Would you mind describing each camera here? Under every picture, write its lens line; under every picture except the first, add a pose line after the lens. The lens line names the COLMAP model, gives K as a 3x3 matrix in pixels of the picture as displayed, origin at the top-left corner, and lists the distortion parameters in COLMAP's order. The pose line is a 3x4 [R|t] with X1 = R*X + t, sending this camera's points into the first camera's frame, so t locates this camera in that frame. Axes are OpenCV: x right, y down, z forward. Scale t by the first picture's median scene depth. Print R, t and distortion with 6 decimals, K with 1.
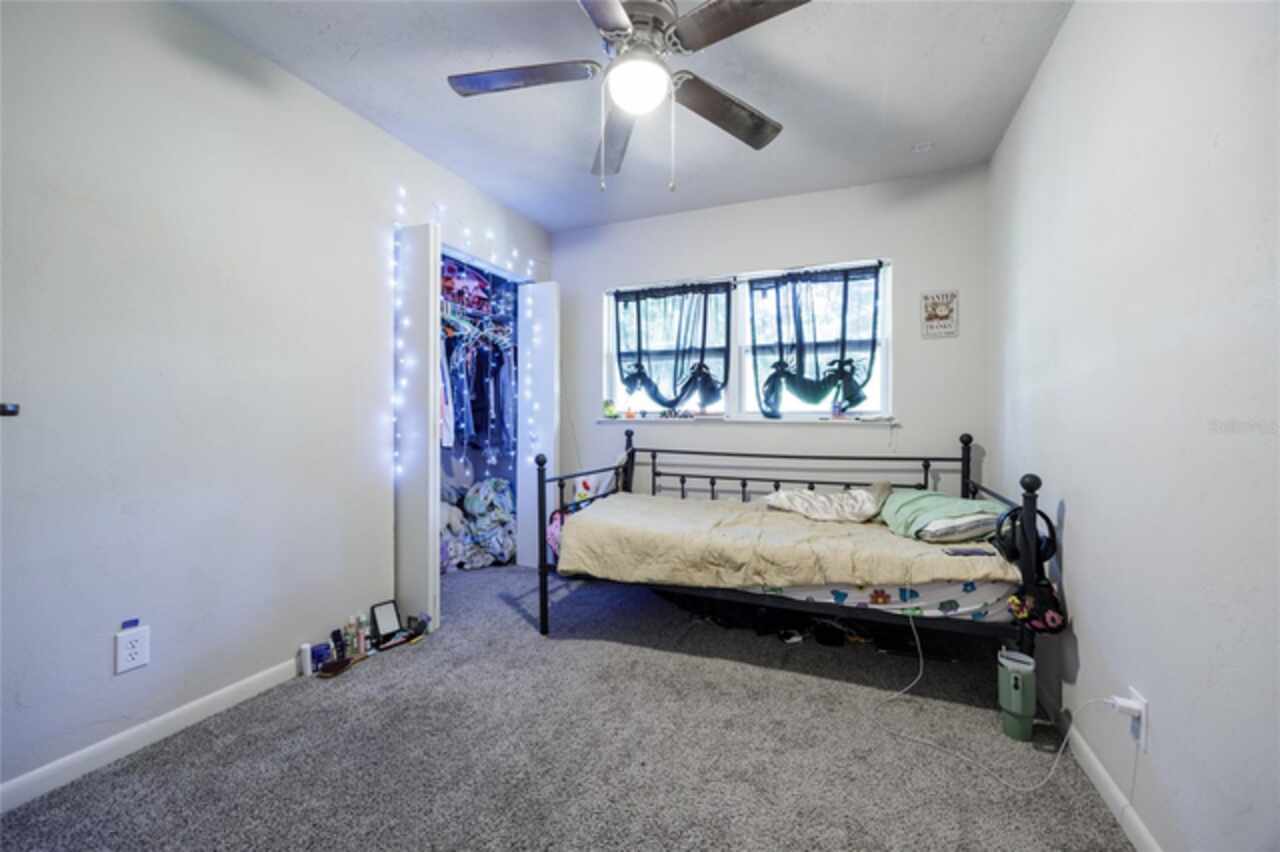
lens RADIAL K [[498.8, 0, 638.2], [0, 498.8, 409.9], [0, 0, 1]] dist [-0.001865, -0.000046]
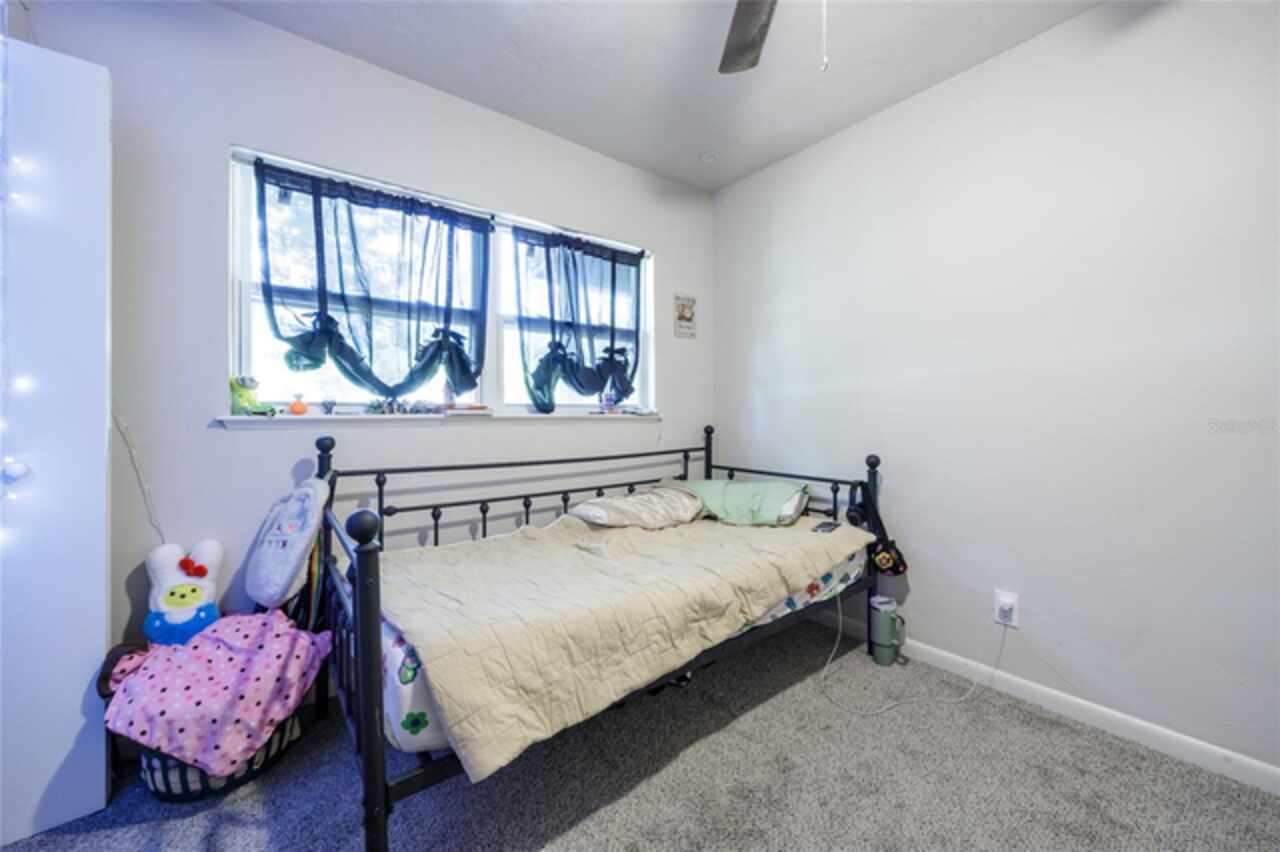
lens RADIAL K [[496.0, 0, 641.5], [0, 496.0, 405.4], [0, 0, 1]] dist [0.000244, 0.000221]
pose [[0.480759, 0.005148, 0.876838, -0.349289], [-0.010013, 0.999950, -0.000381, 0.003880], [-0.876795, -0.008597, 0.480787, 0.508966]]
